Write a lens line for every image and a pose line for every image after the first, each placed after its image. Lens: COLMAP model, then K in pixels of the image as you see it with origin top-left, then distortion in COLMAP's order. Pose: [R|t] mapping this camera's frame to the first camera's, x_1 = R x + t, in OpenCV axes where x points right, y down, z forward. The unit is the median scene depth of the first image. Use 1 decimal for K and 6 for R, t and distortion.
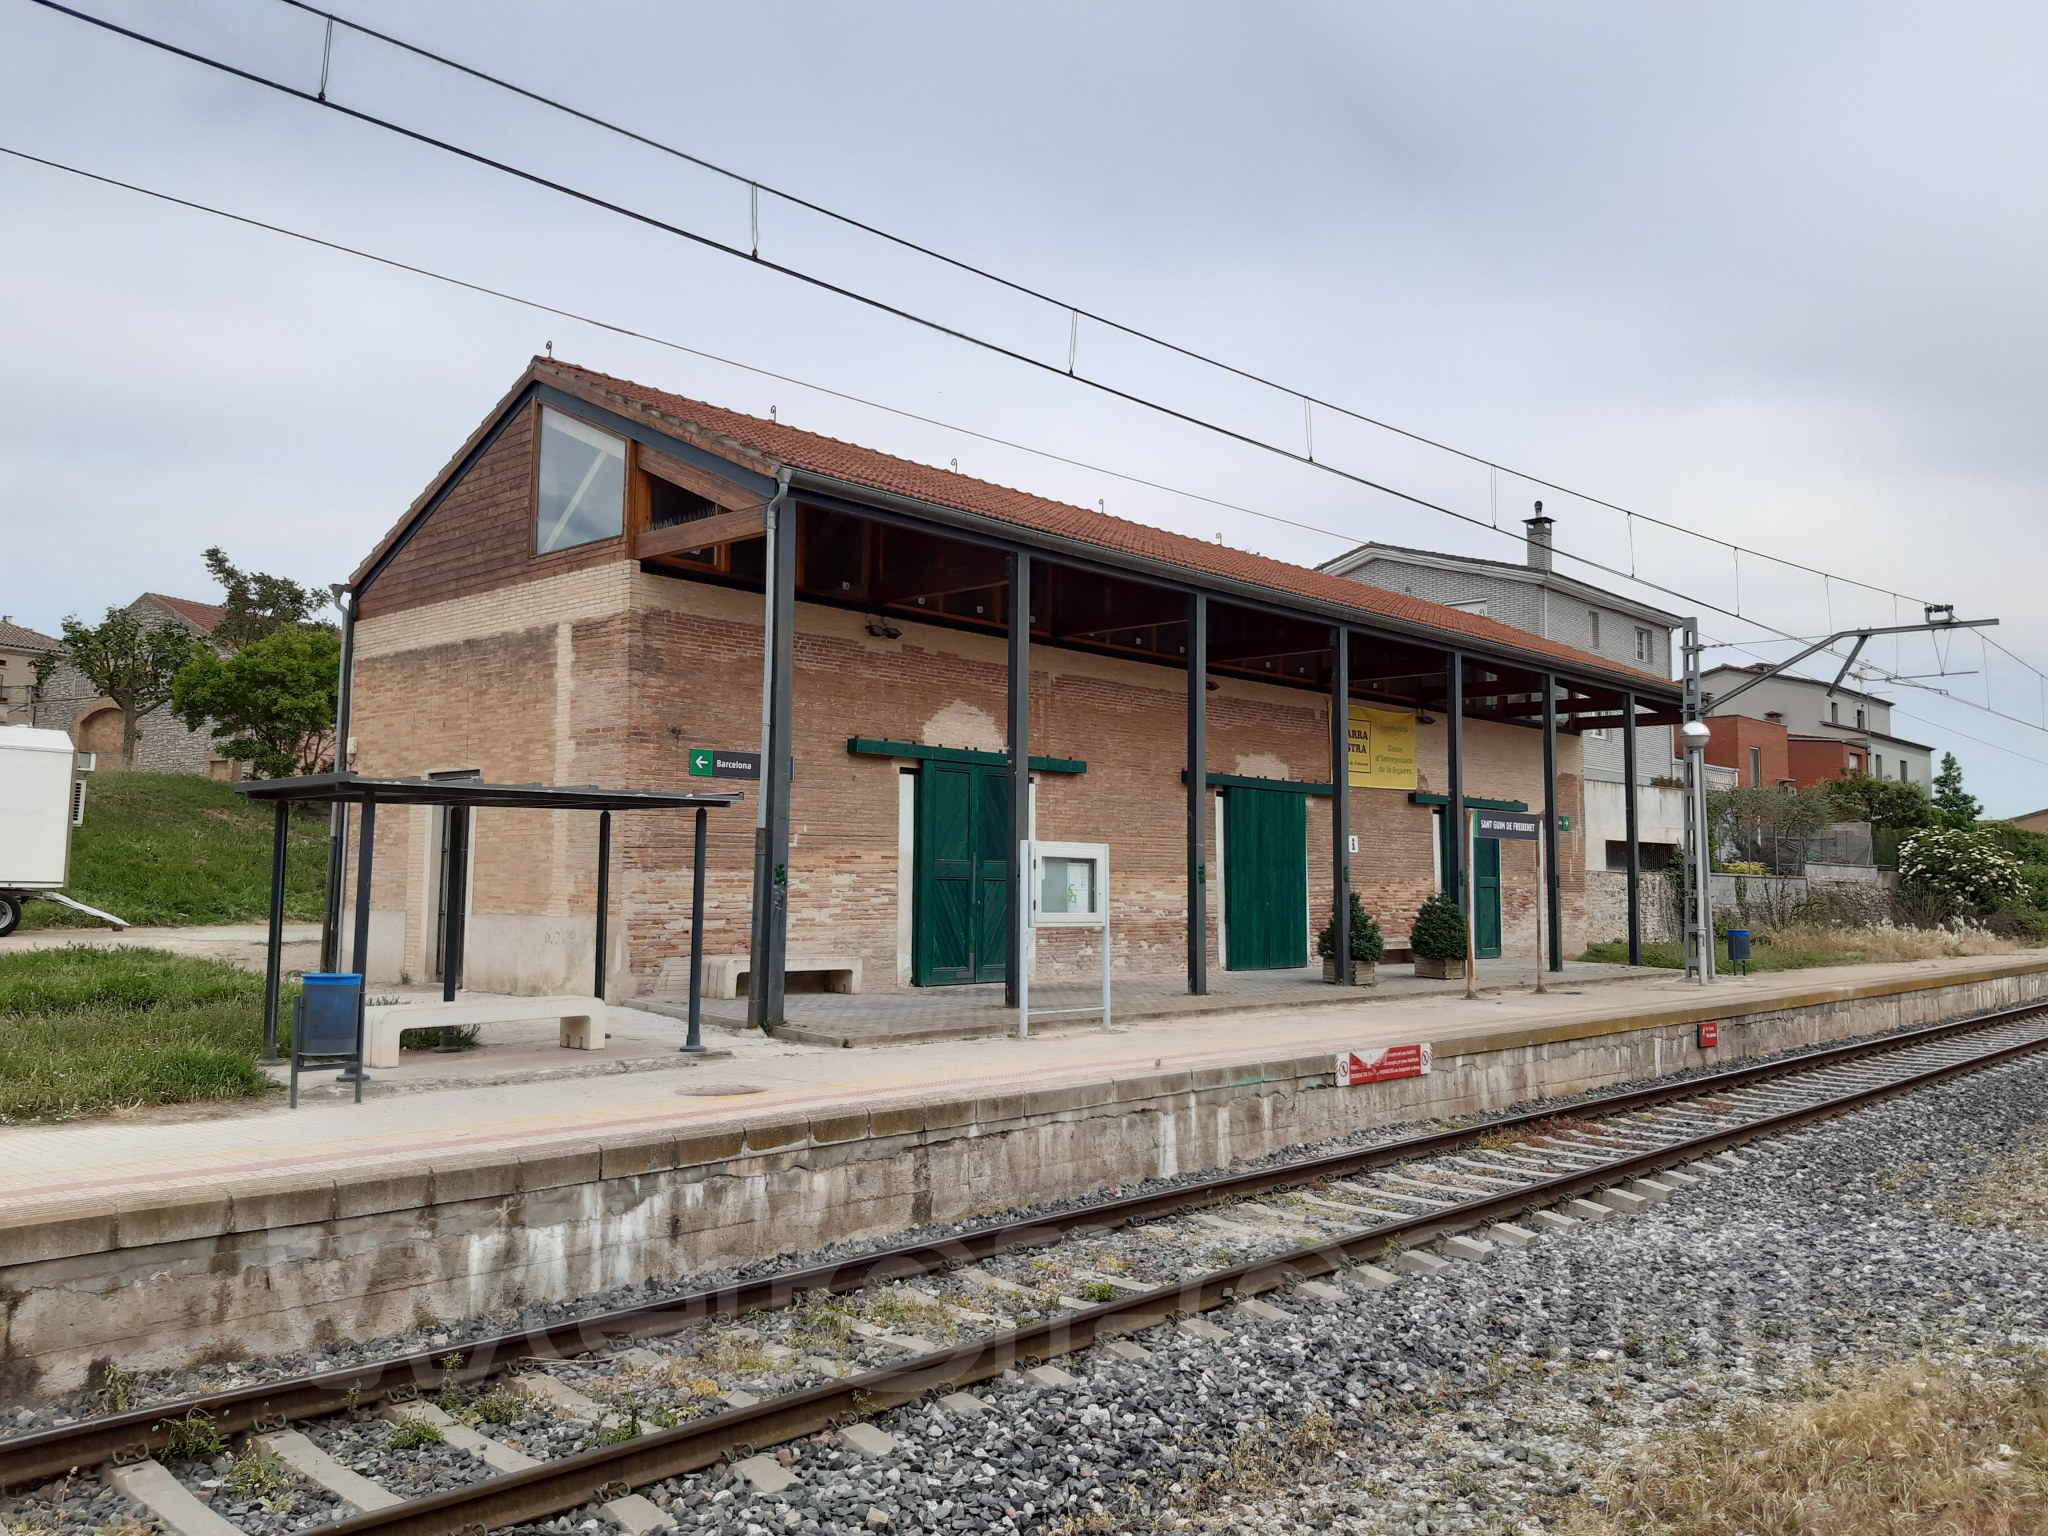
lens RADIAL K [[1586.3, 0, 1025.9], [0, 1586.3, 745.2], [0, 0, 1]] dist [0.081252, -0.150678]
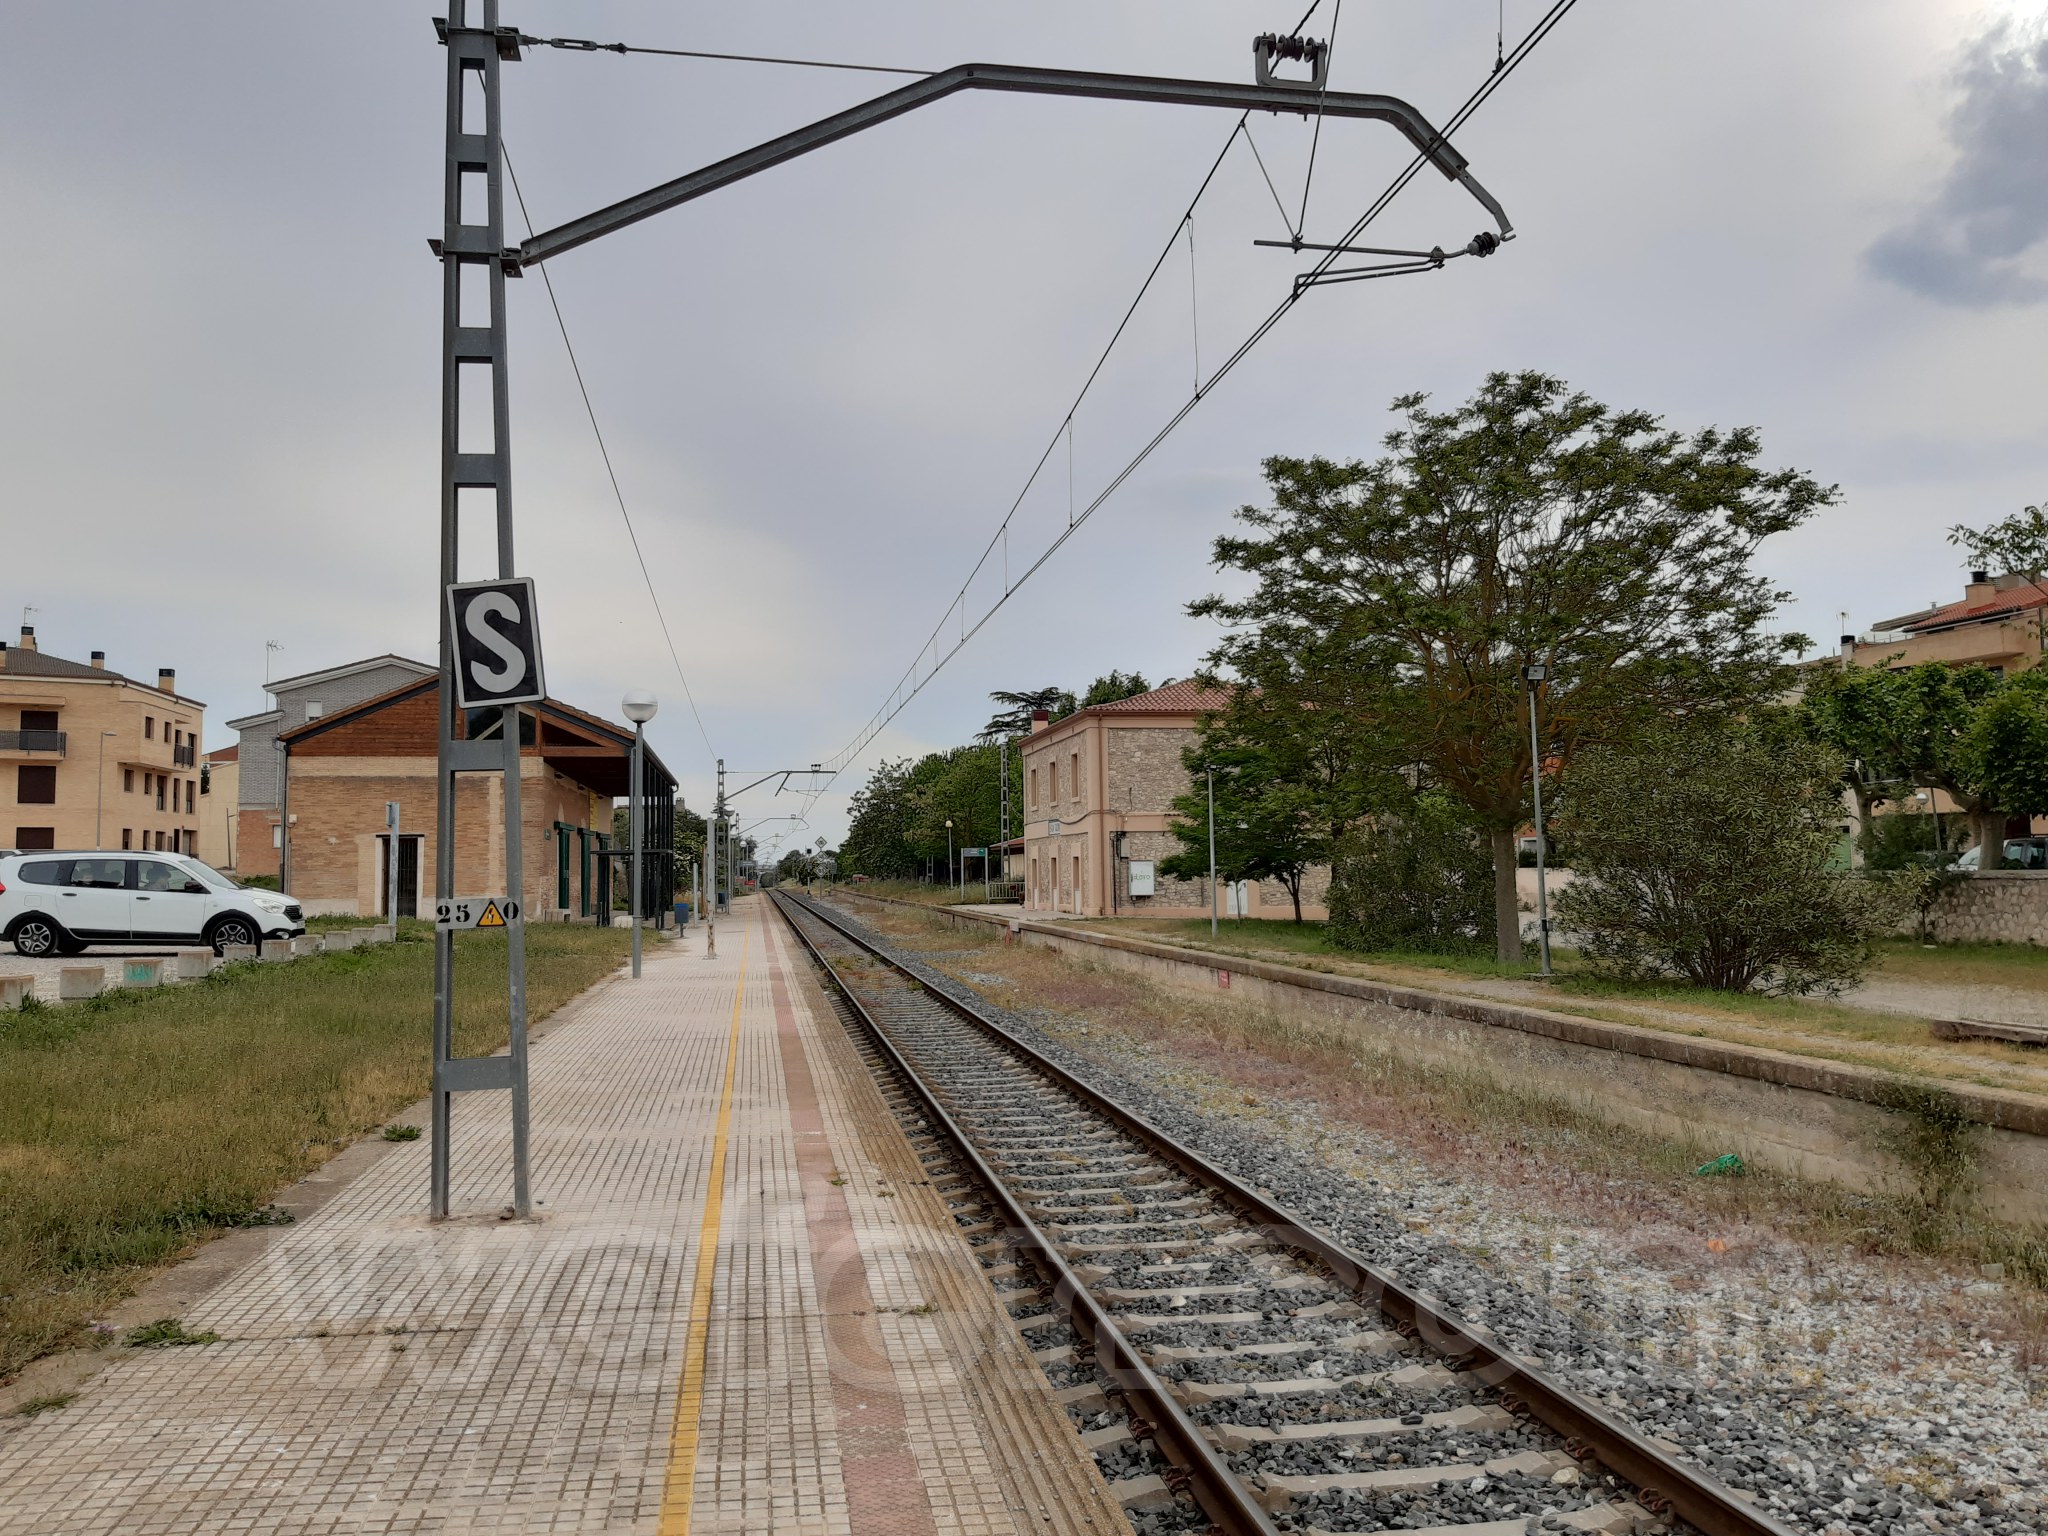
lens RADIAL K [[1579.2, 0, 1023.9], [0, 1579.2, 745.7], [0, 0, 1]] dist [0.106369, -0.197183]
pose [[0.606630, 0.044176, 0.793756, -1.466044], [-0.049552, 0.998615, -0.017707, -0.101422], [-0.793439, -0.028591, 0.607978, -0.966109]]
